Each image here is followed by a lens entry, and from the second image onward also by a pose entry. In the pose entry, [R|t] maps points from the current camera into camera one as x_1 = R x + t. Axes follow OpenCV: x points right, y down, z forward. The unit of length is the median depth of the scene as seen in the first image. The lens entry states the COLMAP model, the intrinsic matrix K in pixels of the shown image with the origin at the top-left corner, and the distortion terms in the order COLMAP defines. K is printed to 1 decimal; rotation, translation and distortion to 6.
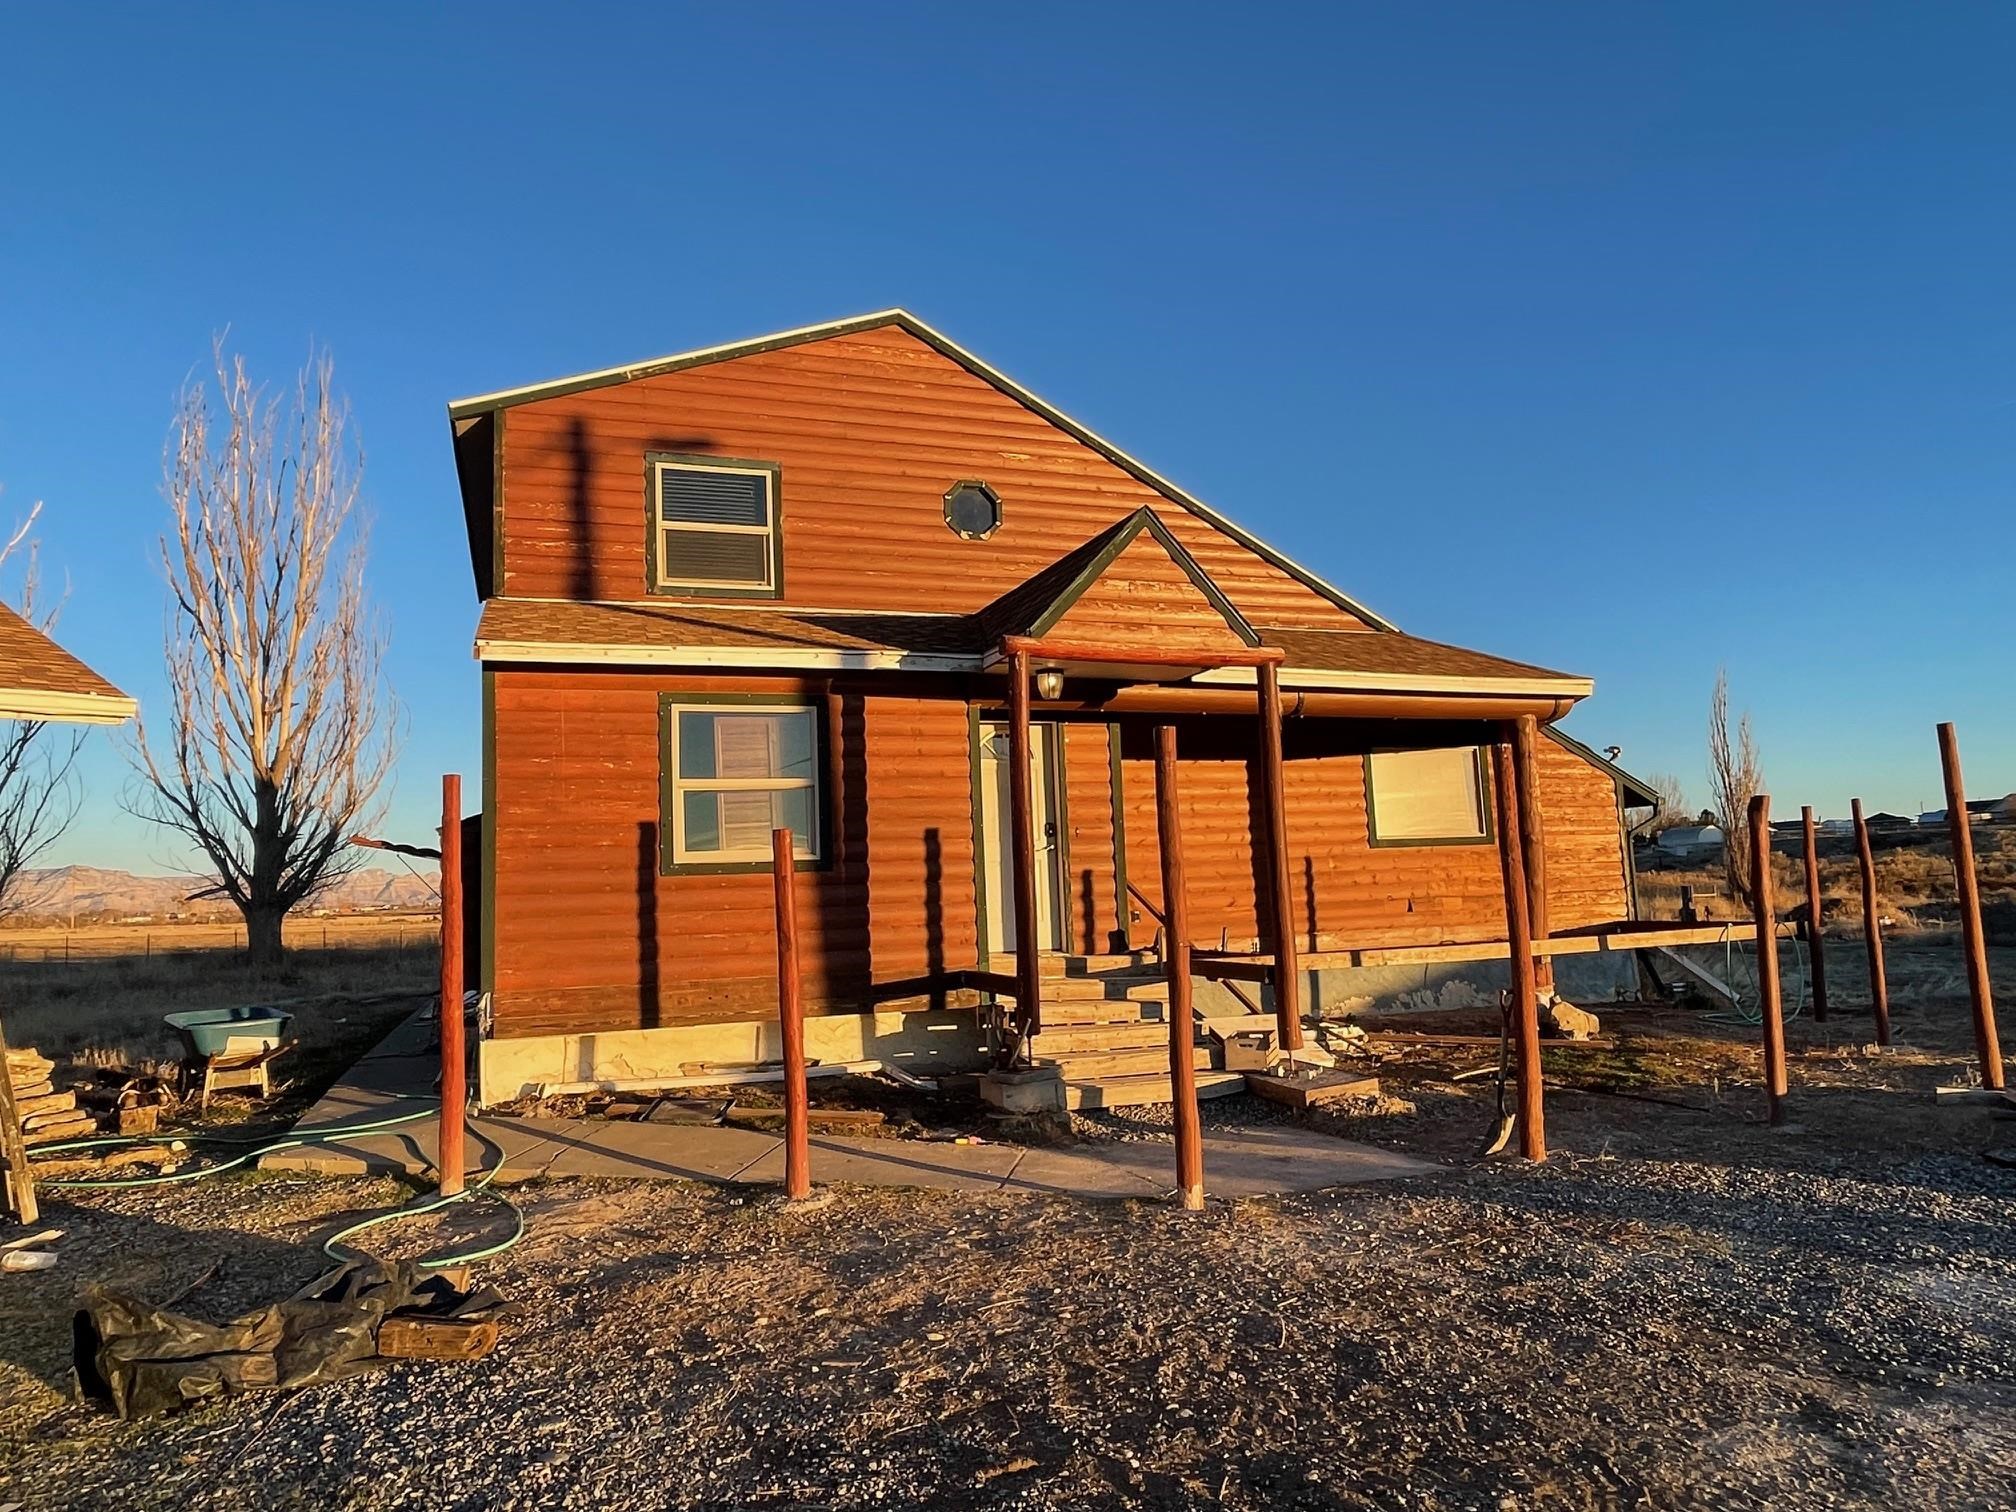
lens RADIAL K [[1277.0, 0, 984.5], [0, 1277.0, 763.7], [0, 0, 1]] dist [-0.000045, -0.001294]
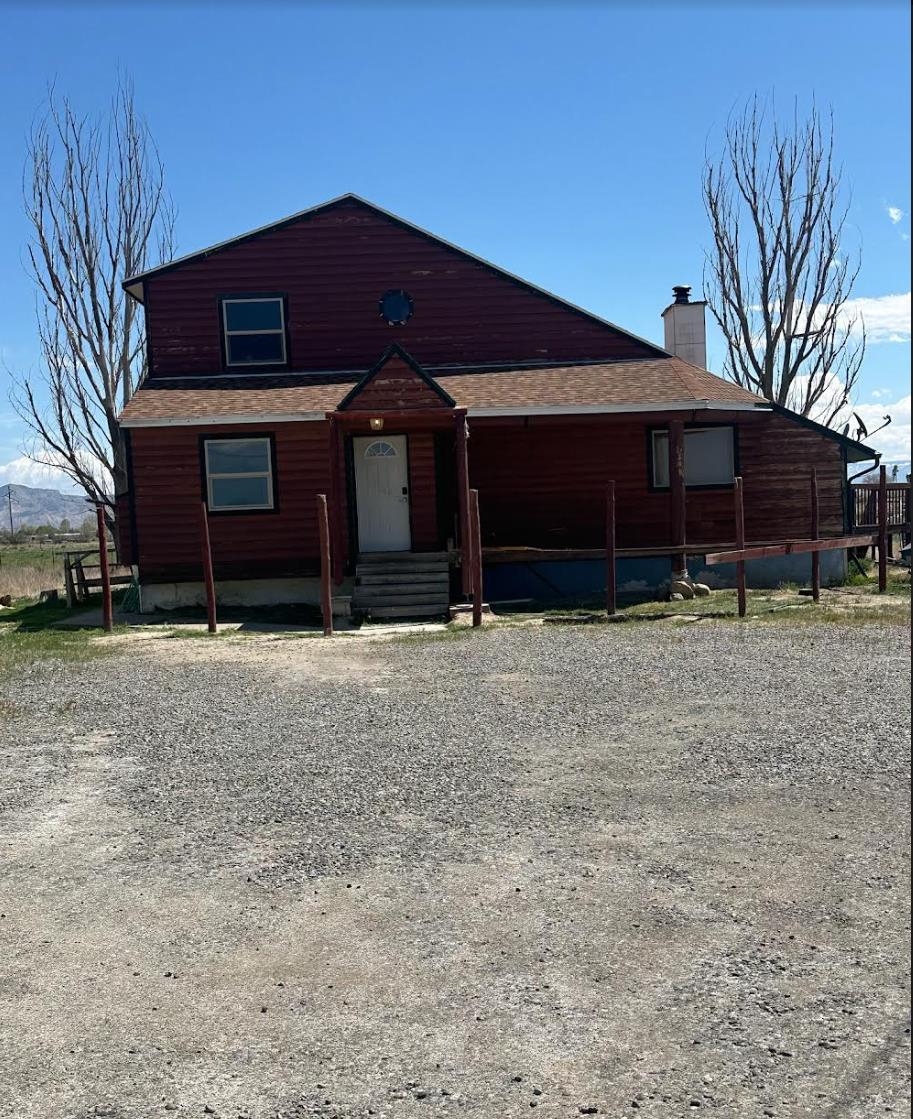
lens RADIAL K [[1443.8, 0, 455.8], [0, 1443.8, 593.4], [0, 0, 1]] dist [0.252653, -0.632418]
pose [[0.947154, 0.010934, -0.320592, 0.774992], [0.040561, 0.987315, 0.153507, -0.121402], [0.318203, -0.158399, 0.934696, -1.002980]]
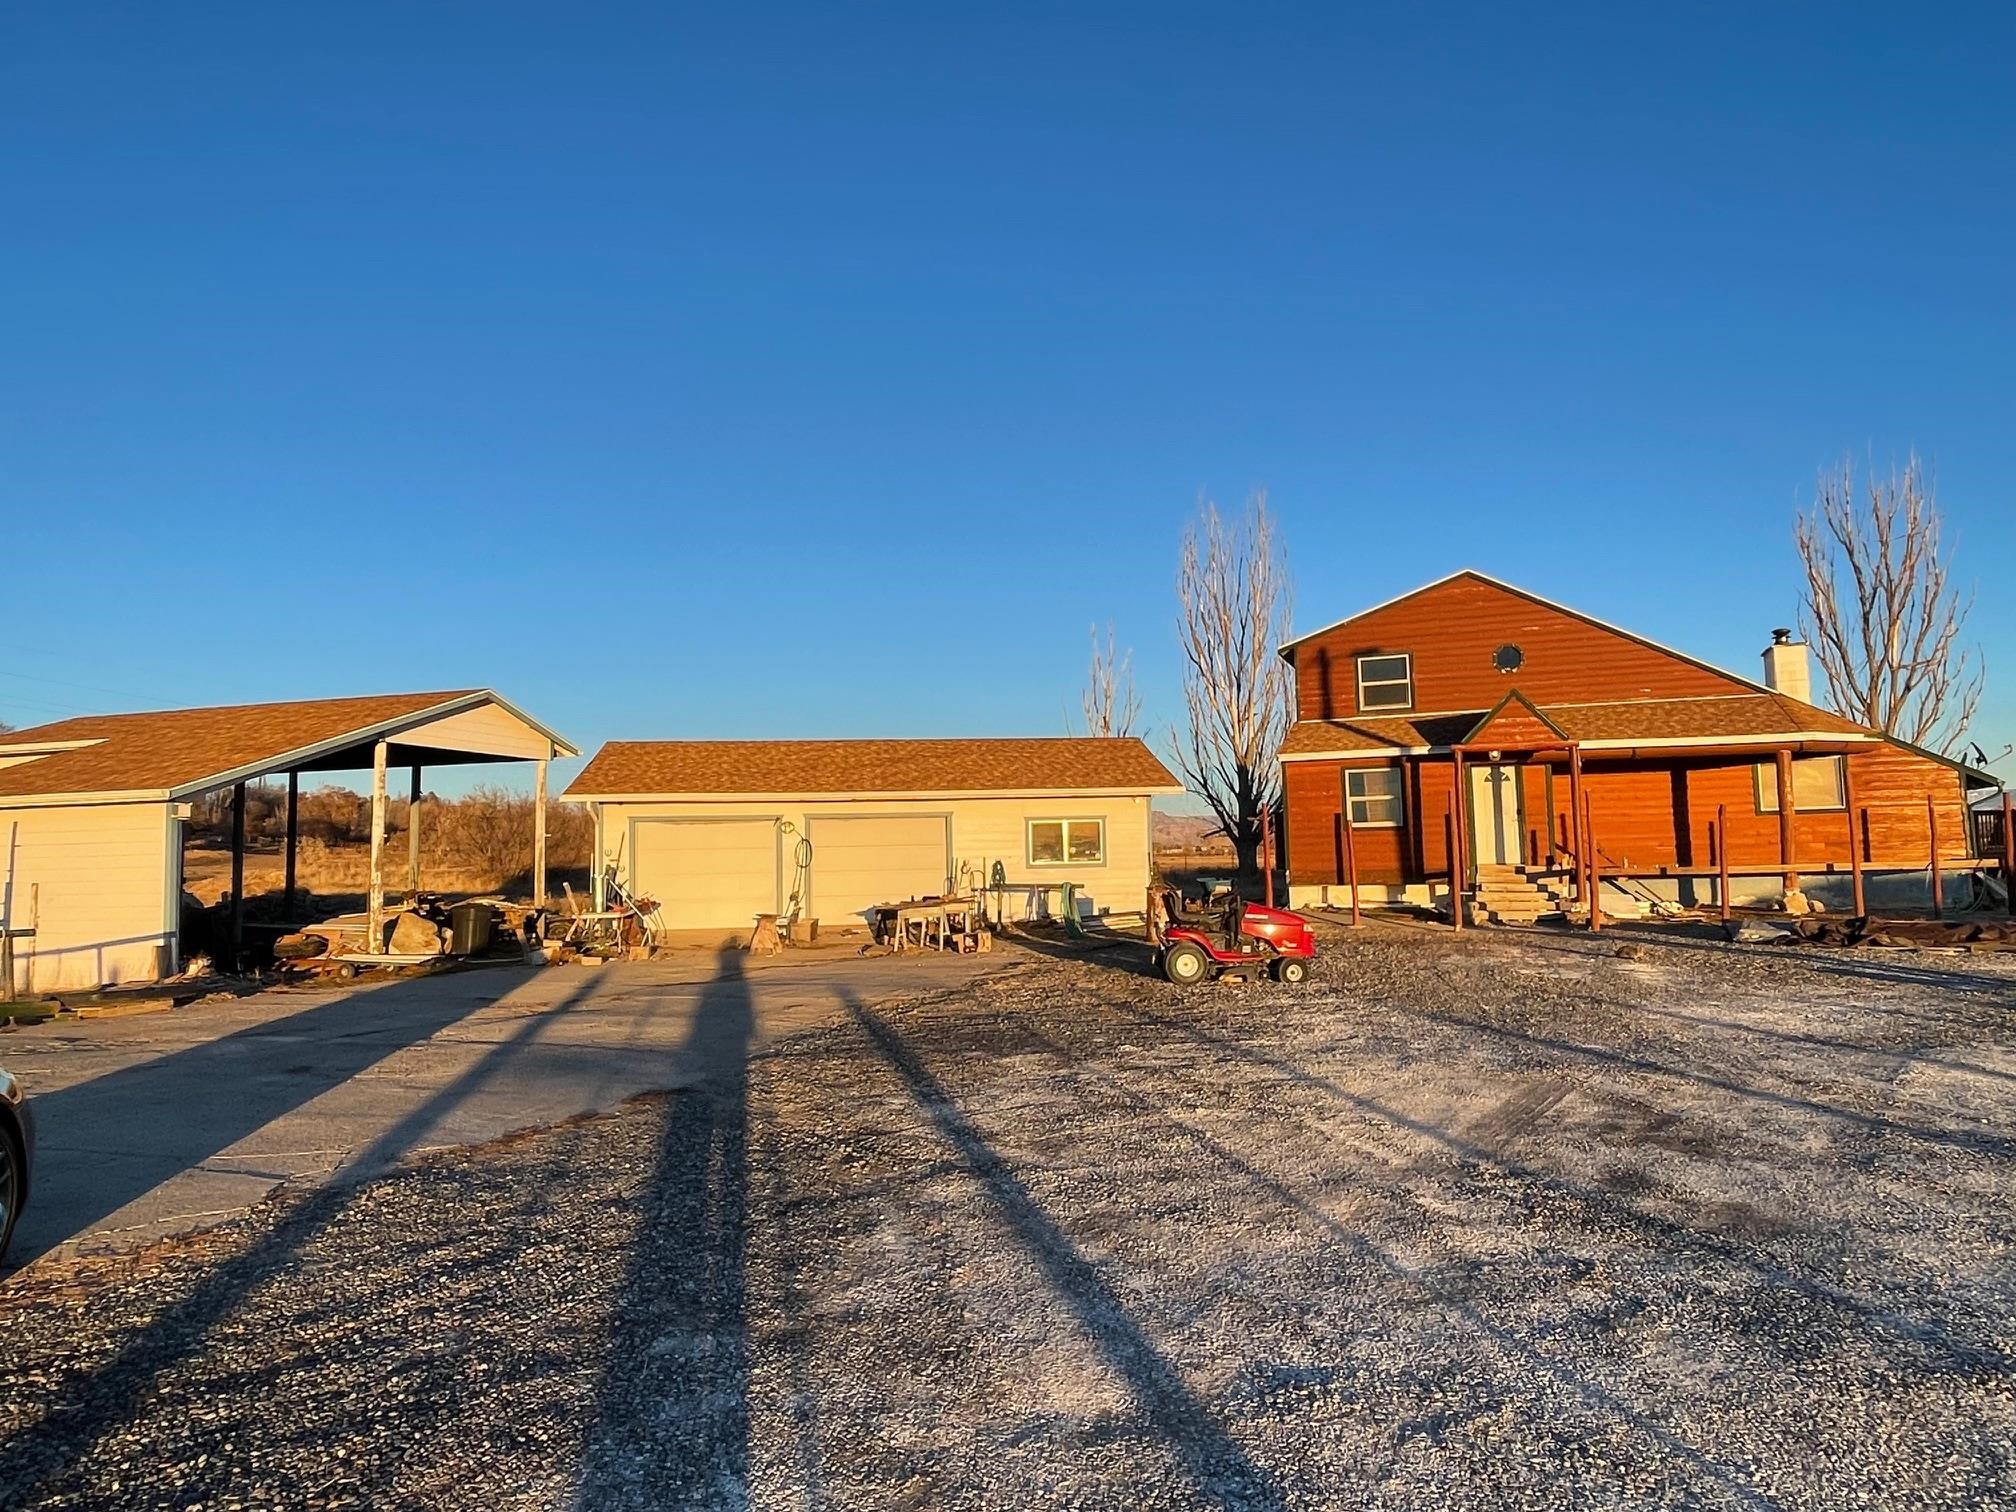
lens RADIAL K [[1287.2, 0, 1008.0], [0, 1287.2, 756.0], [0, 0, 1]] dist [-0.005055, -0.003443]
pose [[0.758624, -0.032917, -0.650696, 0.794186], [0.060679, 0.997952, 0.020259, -0.139083], [0.648697, -0.054853, 0.759068, -1.244941]]
